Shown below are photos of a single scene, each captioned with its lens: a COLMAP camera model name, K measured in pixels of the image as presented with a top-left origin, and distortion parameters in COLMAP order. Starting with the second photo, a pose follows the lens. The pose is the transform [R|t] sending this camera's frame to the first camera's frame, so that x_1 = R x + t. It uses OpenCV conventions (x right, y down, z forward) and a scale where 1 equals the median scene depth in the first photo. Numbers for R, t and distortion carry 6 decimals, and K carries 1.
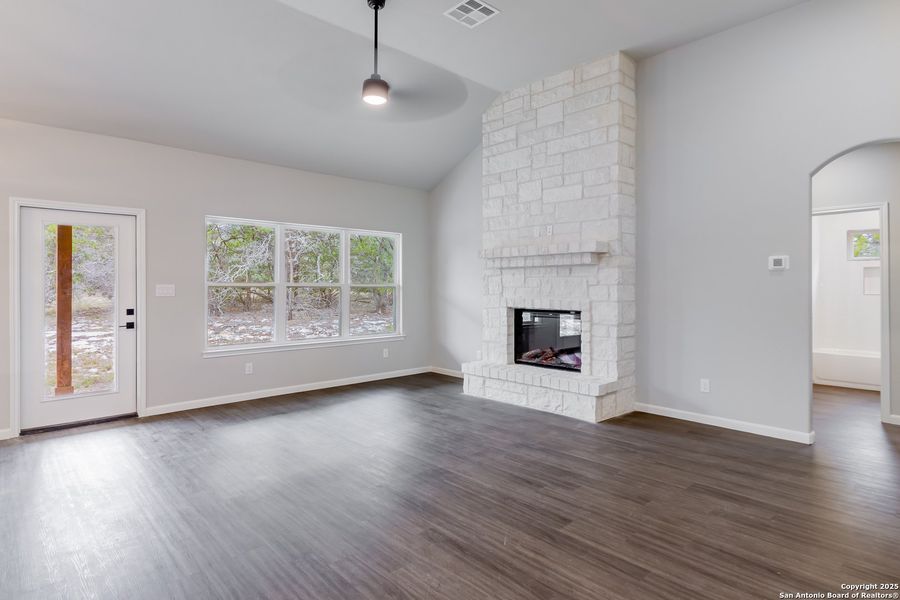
lens RADIAL K [[515.9, 0, 414.7], [0, 515.9, 283.2], [0, 0, 1]] dist [0.002241, 0.005378]
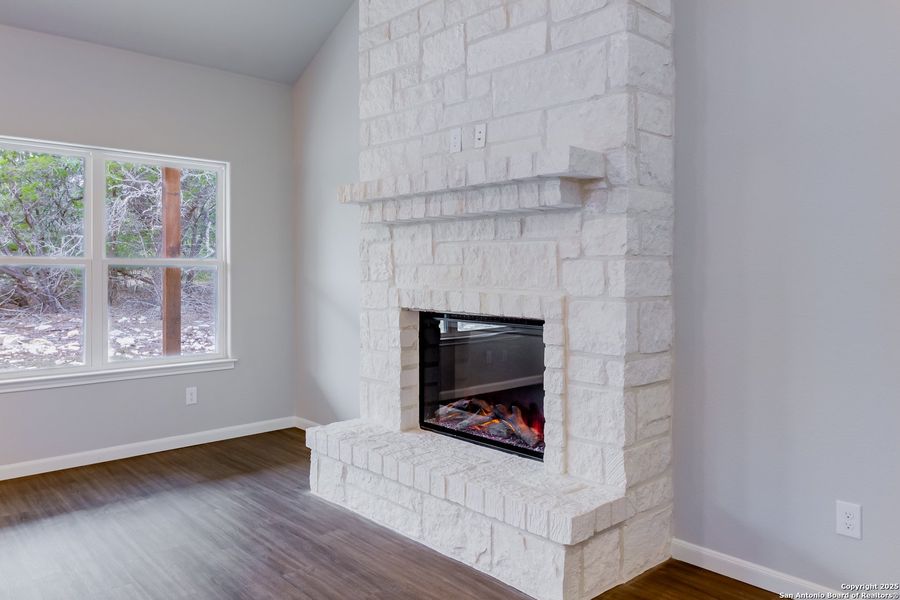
lens RADIAL K [[687.1, 0, 397.5], [0, 687.1, 267.6], [0, 0, 1]] dist [0.004705, -0.014894]
pose [[0.999974, 0.000575, -0.007253, 0.206134], [-0.000556, 0.999996, 0.002622, 0.009586], [0.007254, -0.002618, 0.999970, 0.436297]]
